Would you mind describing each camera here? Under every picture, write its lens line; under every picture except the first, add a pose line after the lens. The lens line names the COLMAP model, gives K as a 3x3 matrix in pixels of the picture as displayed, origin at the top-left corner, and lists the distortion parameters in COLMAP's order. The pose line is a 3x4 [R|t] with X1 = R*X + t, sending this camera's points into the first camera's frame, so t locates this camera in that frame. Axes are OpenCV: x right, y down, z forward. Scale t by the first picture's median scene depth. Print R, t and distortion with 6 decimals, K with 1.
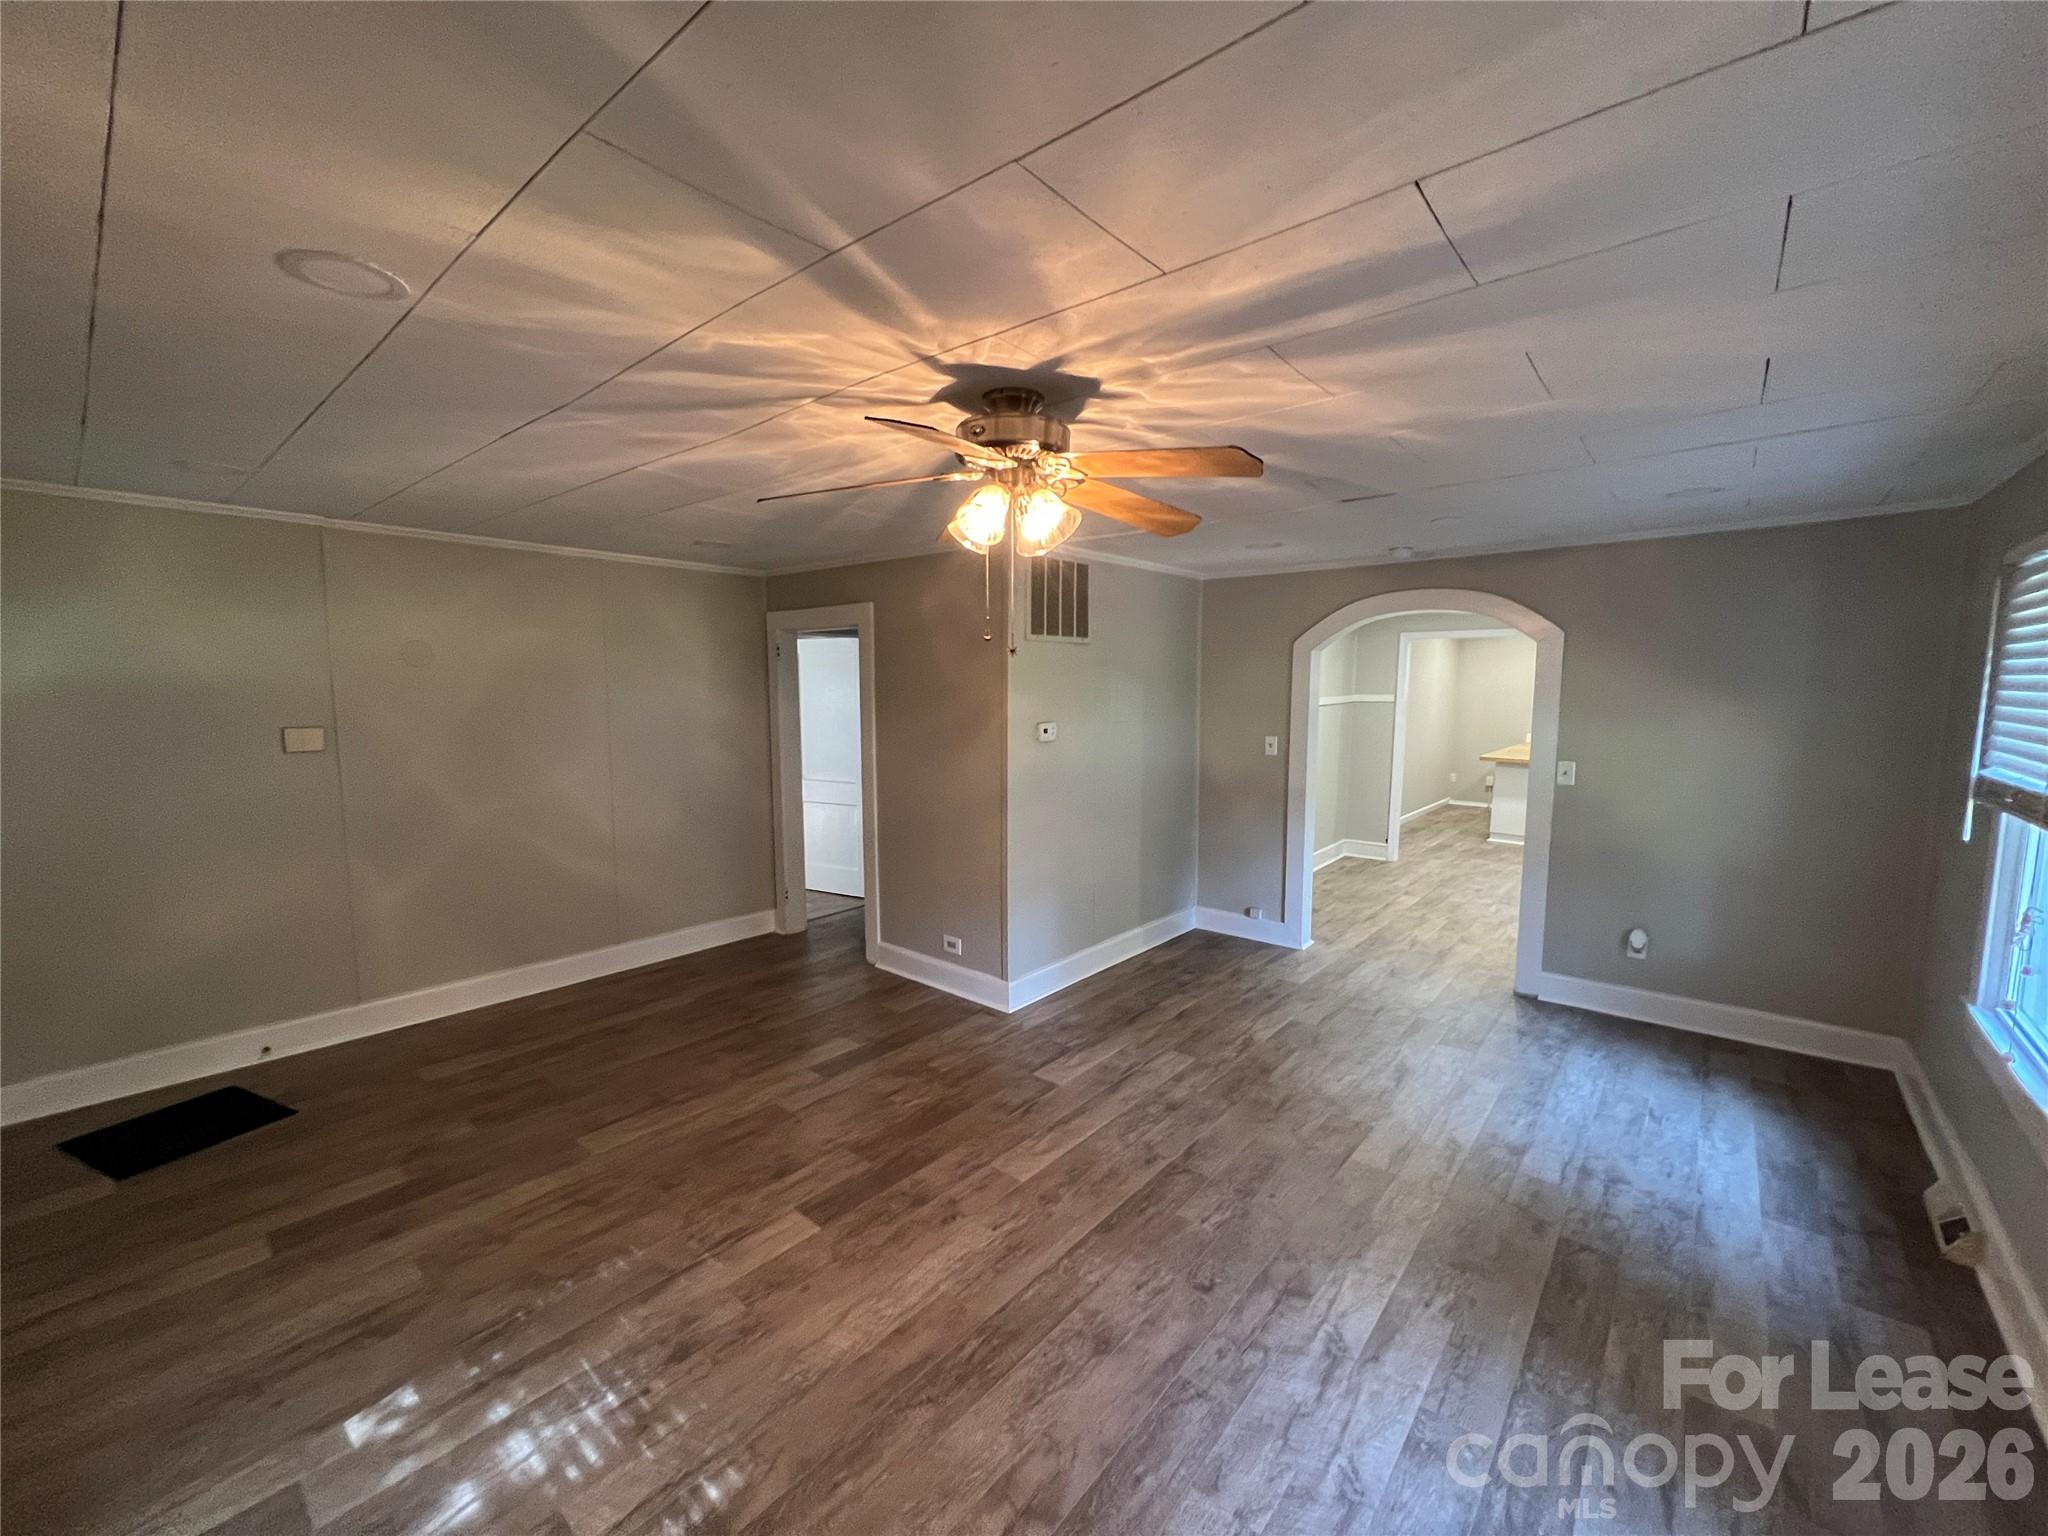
lens RADIAL K [[823.5, 0, 1016.4], [0, 823.5, 764.4], [0, 0, 1]] dist [-0.002295, 0.001041]
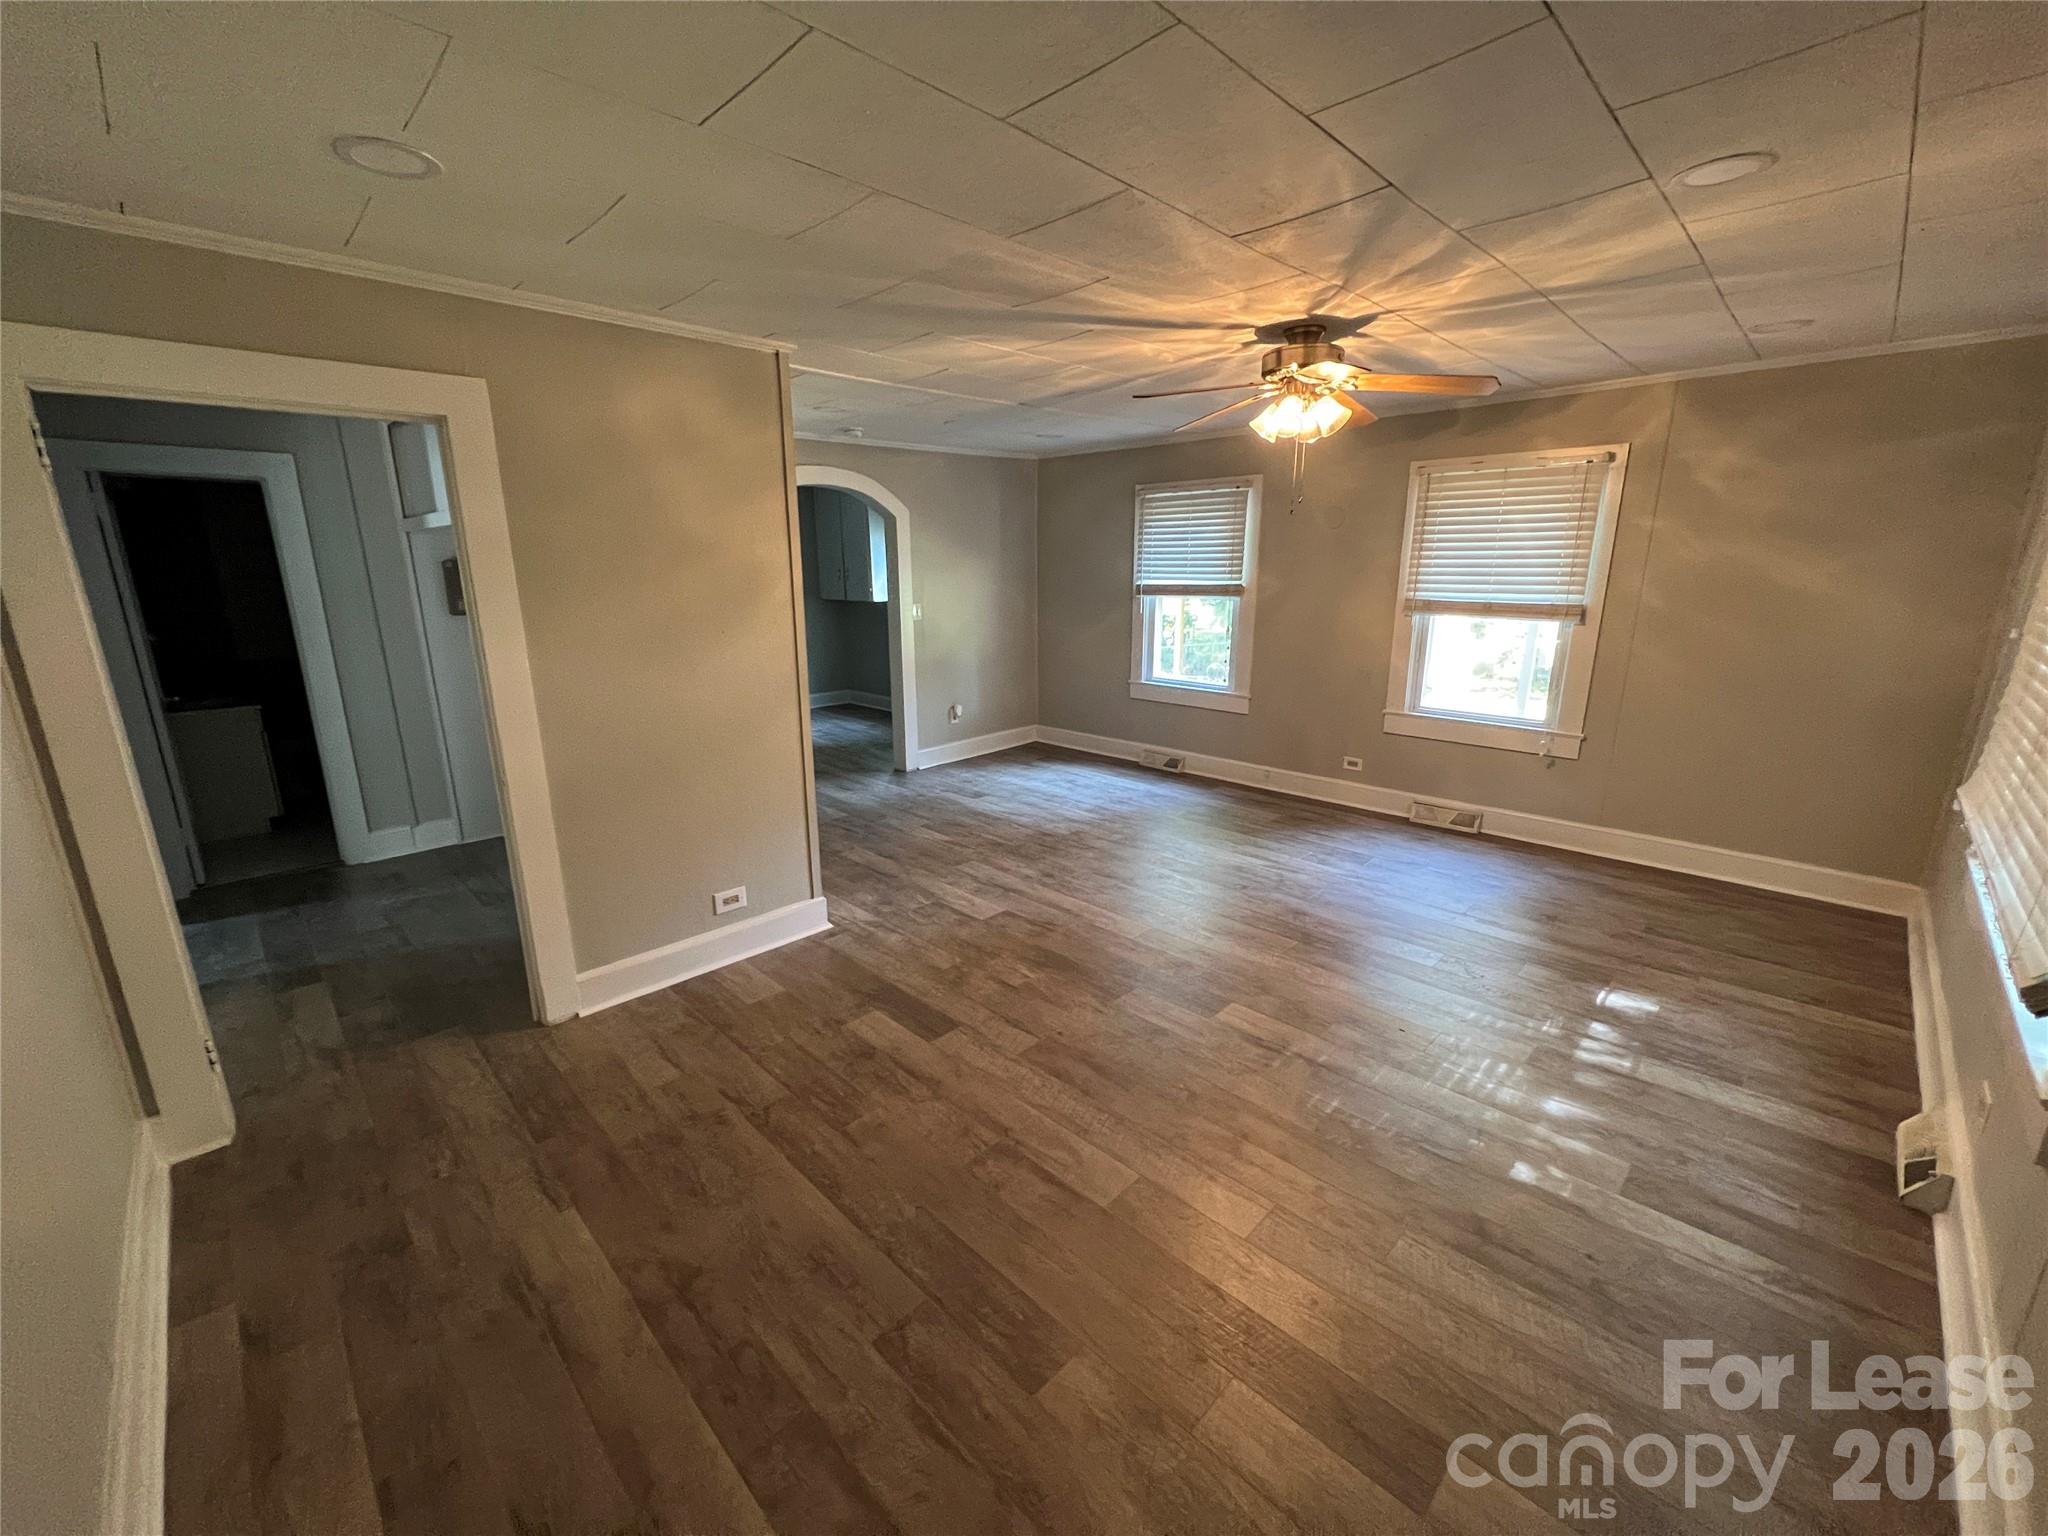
lens RADIAL K [[823.5, 0, 1024.9], [0, 823.5, 765.1], [0, 0, 1]] dist [-0.002295, 0.001041]
pose [[0.075563, -0.244534, 0.966692, -1.025966], [0.108537, 0.965720, 0.235804, -0.063336], [-0.991216, 0.087104, 0.099513, 0.887638]]
